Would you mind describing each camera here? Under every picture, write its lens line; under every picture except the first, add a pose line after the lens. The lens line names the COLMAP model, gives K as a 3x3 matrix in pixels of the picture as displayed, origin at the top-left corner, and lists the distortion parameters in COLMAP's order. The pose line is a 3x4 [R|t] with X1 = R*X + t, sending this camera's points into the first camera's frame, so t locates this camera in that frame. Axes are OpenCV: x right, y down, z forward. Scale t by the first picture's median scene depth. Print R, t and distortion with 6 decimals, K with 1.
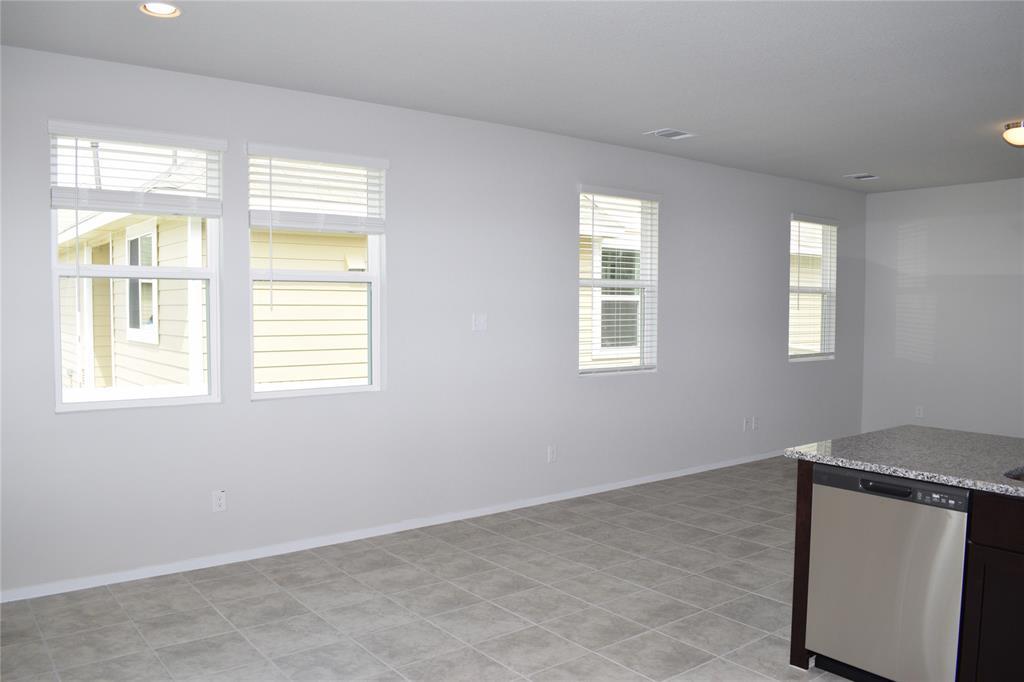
lens RADIAL K [[800.5, 0, 513.9], [0, 800.5, 337.9], [0, 0, 1]] dist [-0.088677, 0.016446]
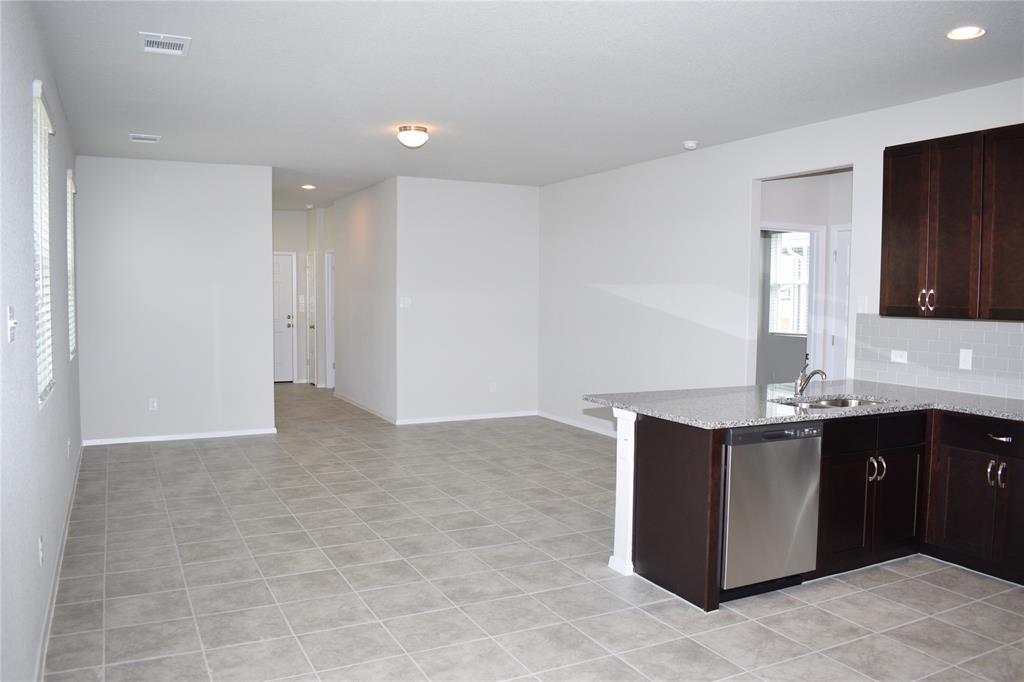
lens RADIAL K [[800.5, 0, 519.2], [0, 800.5, 336.9], [0, 0, 1]] dist [-0.088677, 0.016446]
pose [[0.182890, -0.052552, 0.981728, -0.524440], [0.030951, 0.998383, 0.047678, -0.027129], [-0.982646, 0.021666, 0.184221, 0.695822]]
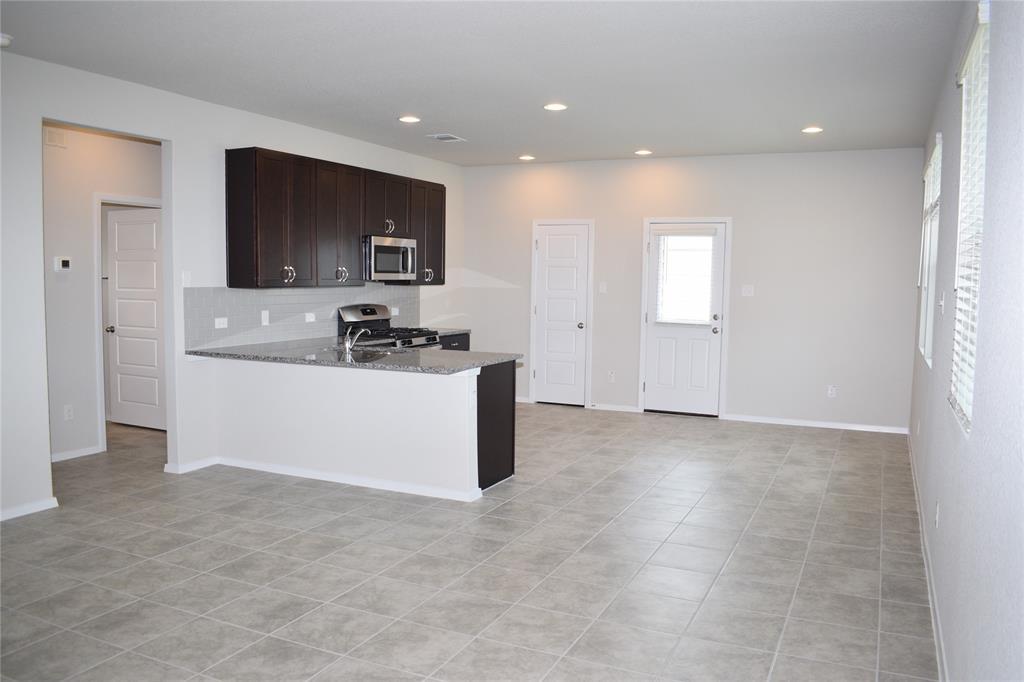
lens RADIAL K [[800.5, 0, 520.7], [0, 800.5, 339.0], [0, 0, 1]] dist [-0.088677, 0.016446]
pose [[-0.887114, 0.022713, -0.460991, 0.782852], [-0.032698, 0.993186, 0.111858, -0.064580], [0.460391, 0.114304, -0.880327, 1.715940]]
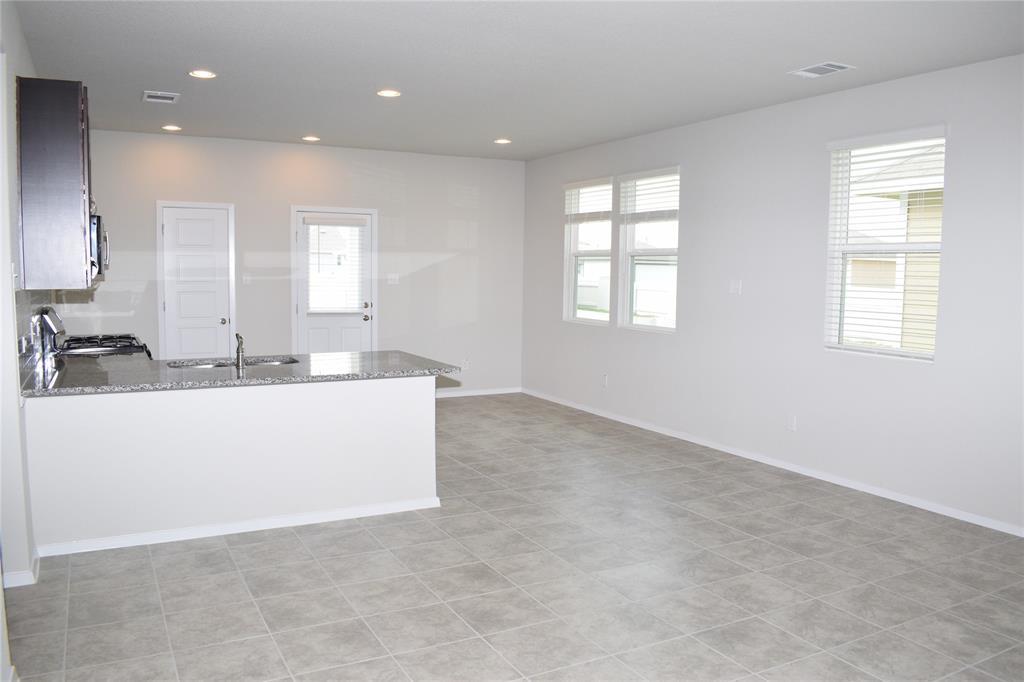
lens RADIAL K [[800.5, 0, 518.2], [0, 800.5, 346.3], [0, 0, 1]] dist [-0.088677, 0.016446]
pose [[-0.164615, 0.089930, -0.982250, 1.327167], [-0.052401, 0.993631, 0.099754, -0.037008], [0.984965, 0.067891, -0.158854, 1.014520]]
